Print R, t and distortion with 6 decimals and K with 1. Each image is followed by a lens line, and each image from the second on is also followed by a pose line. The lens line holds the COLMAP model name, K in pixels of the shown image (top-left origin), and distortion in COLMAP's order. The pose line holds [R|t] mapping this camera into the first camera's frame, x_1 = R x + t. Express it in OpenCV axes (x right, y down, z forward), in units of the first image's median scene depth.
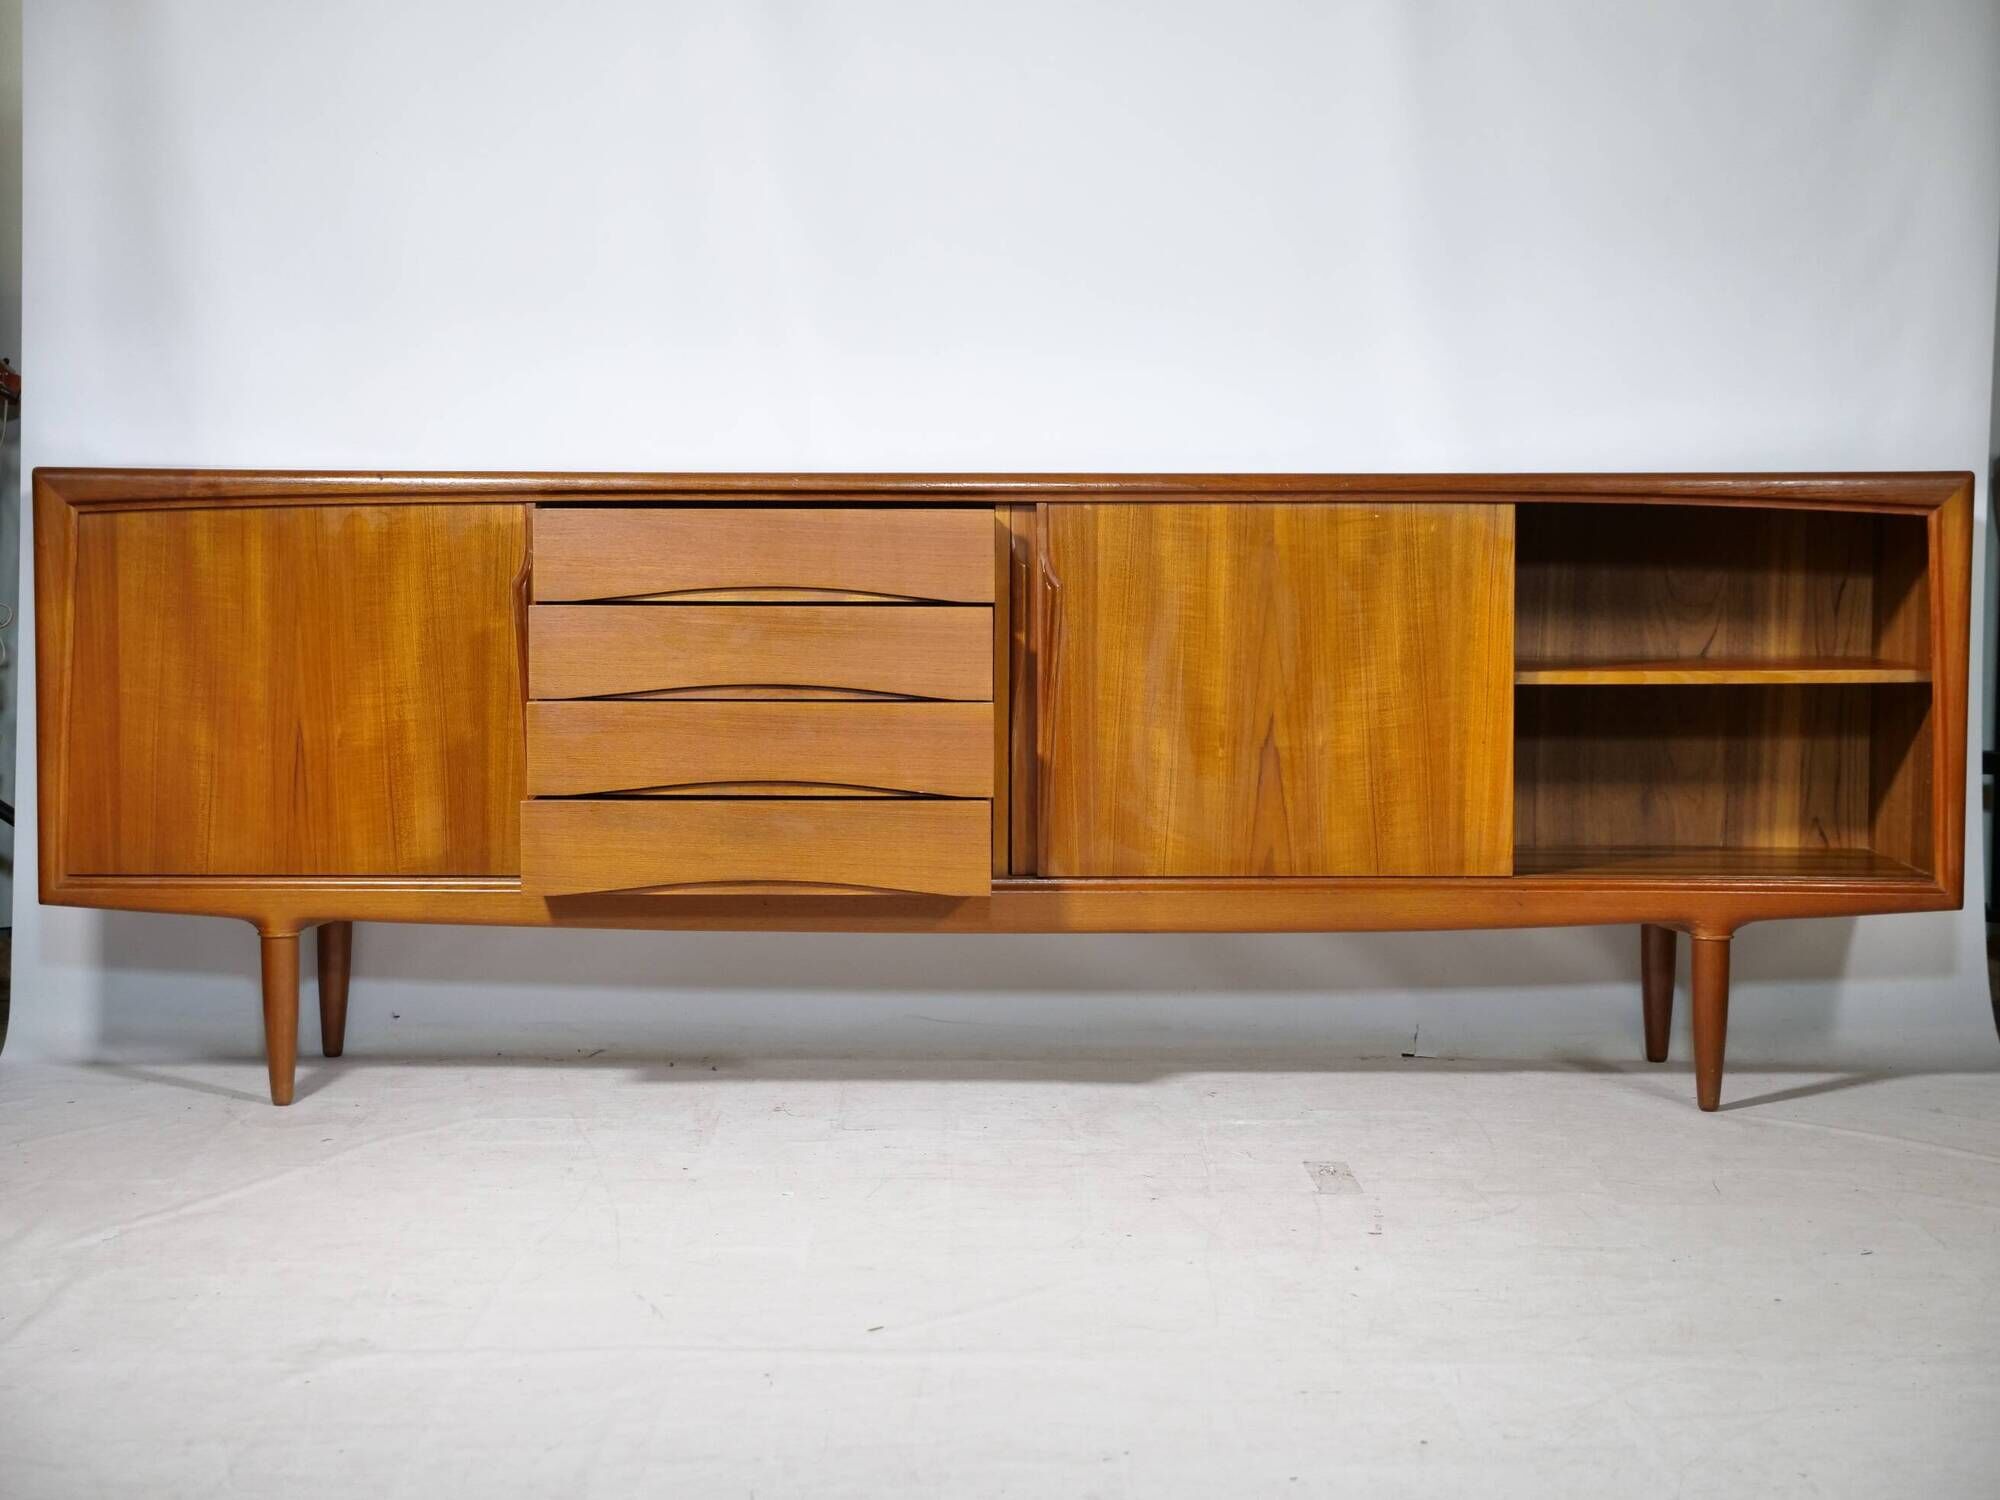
lens RADIAL K [[3241.8, 0, 997.1], [0, 3241.8, 790.9], [0, 0, 1]] dist [0.054095, -0.019196]
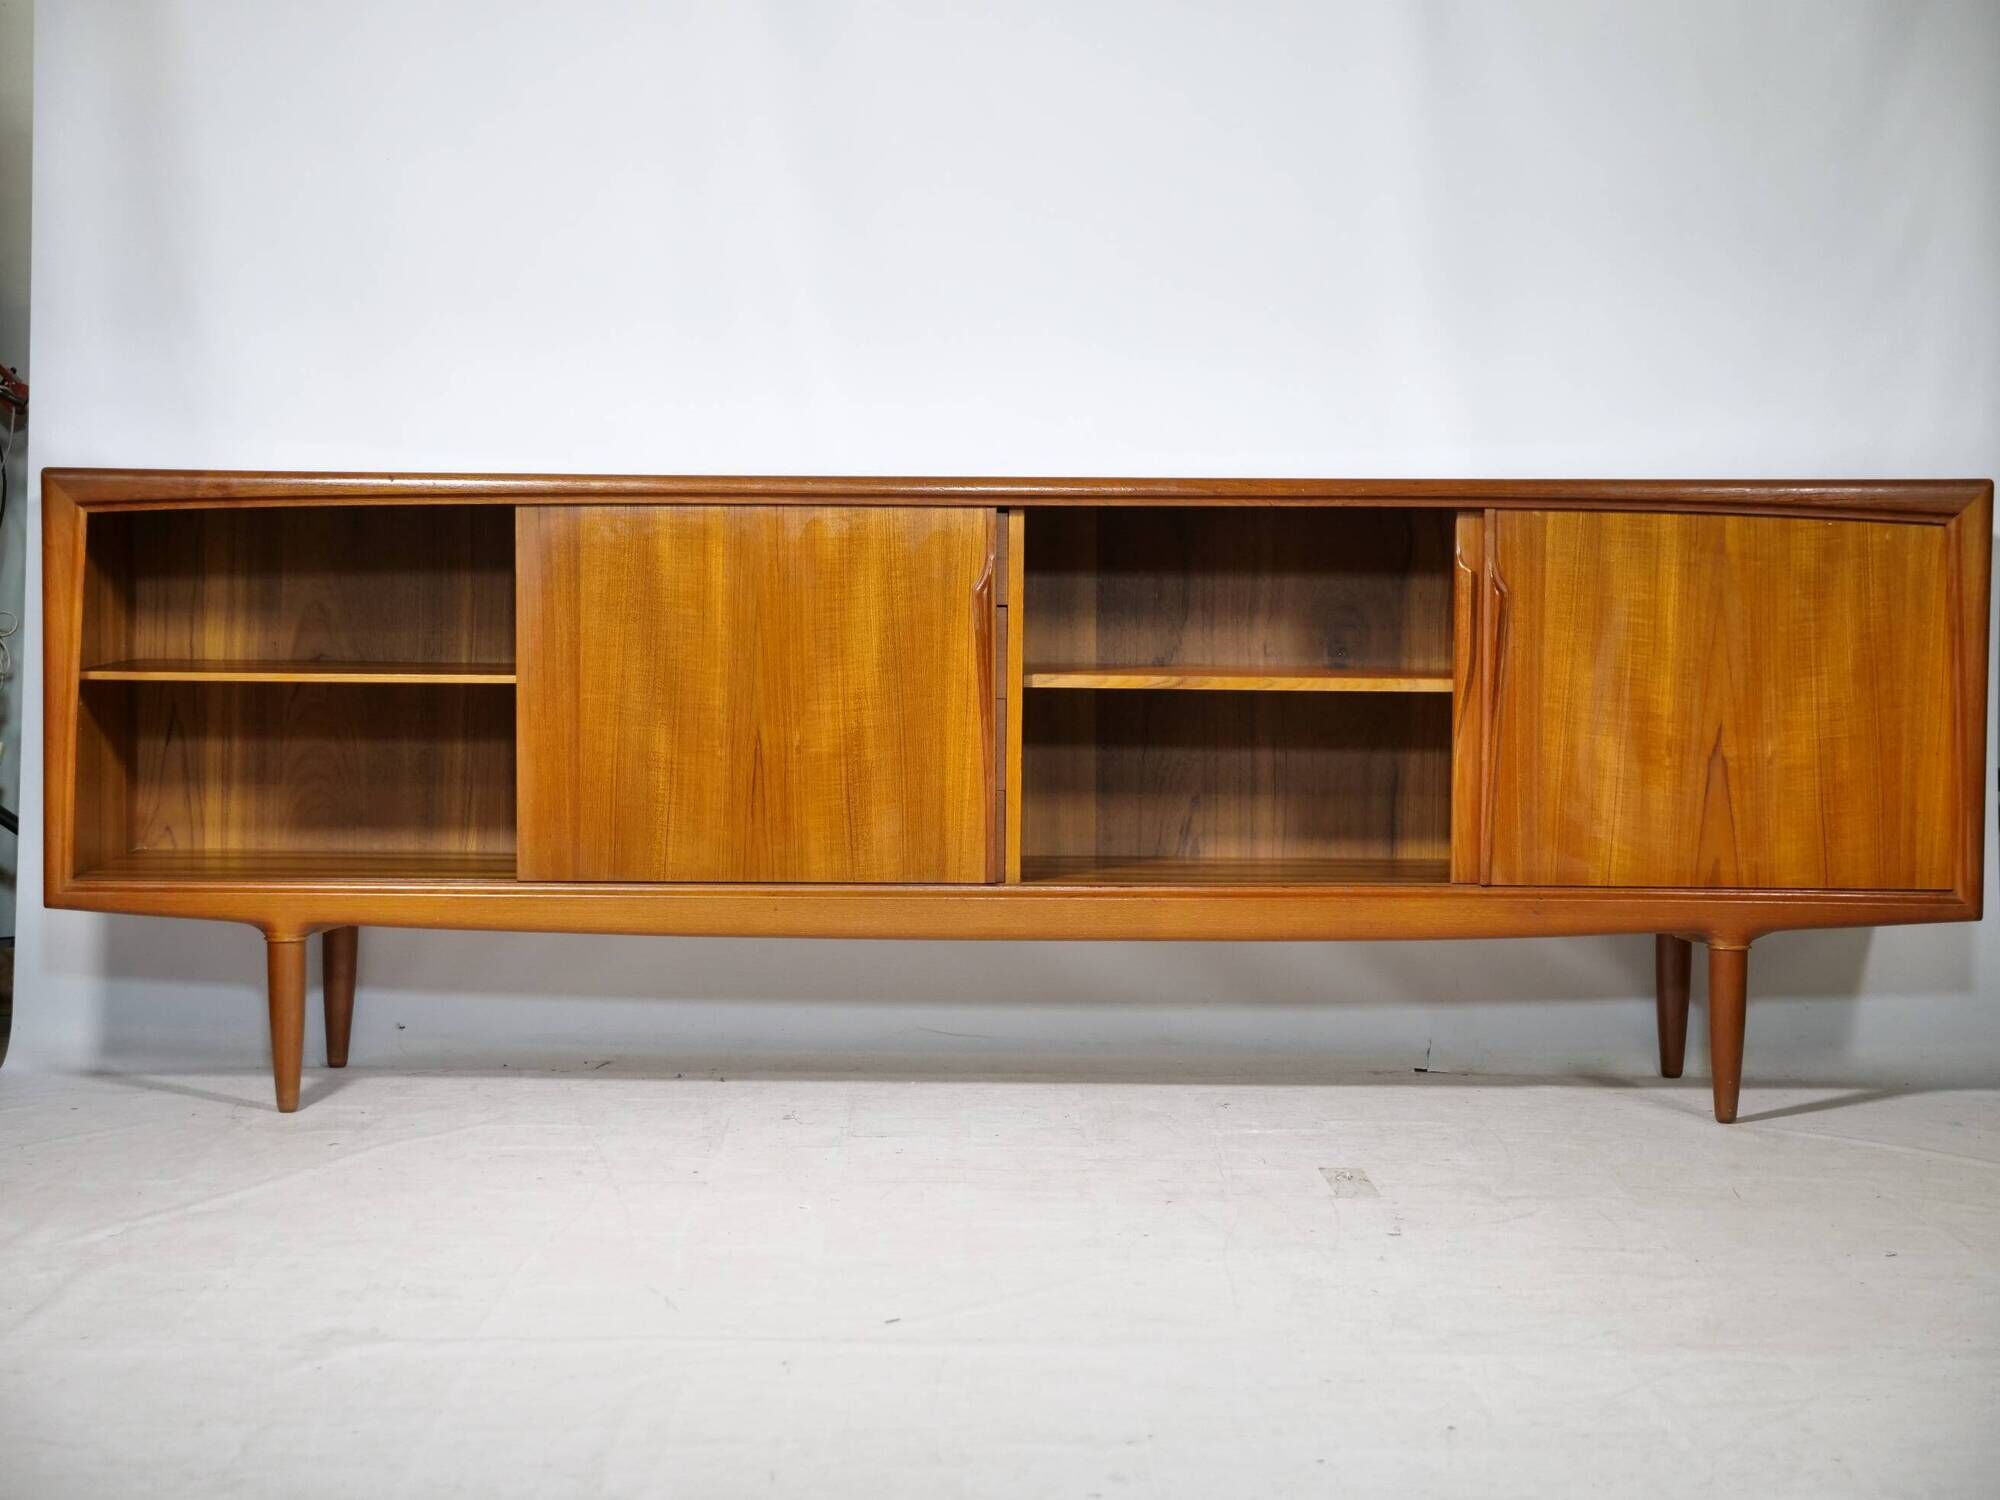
lens RADIAL K [[3267.0, 0, 1000.0], [0, 3267.0, 750.0], [0, 0, 1]] dist [0.045071, -0.040750]
pose [[0.999989, 0.003667, 0.003085, -0.137915], [-0.003623, 0.999891, -0.014295, -0.000457], [-0.003137, 0.014284, 0.999893, 0.000942]]
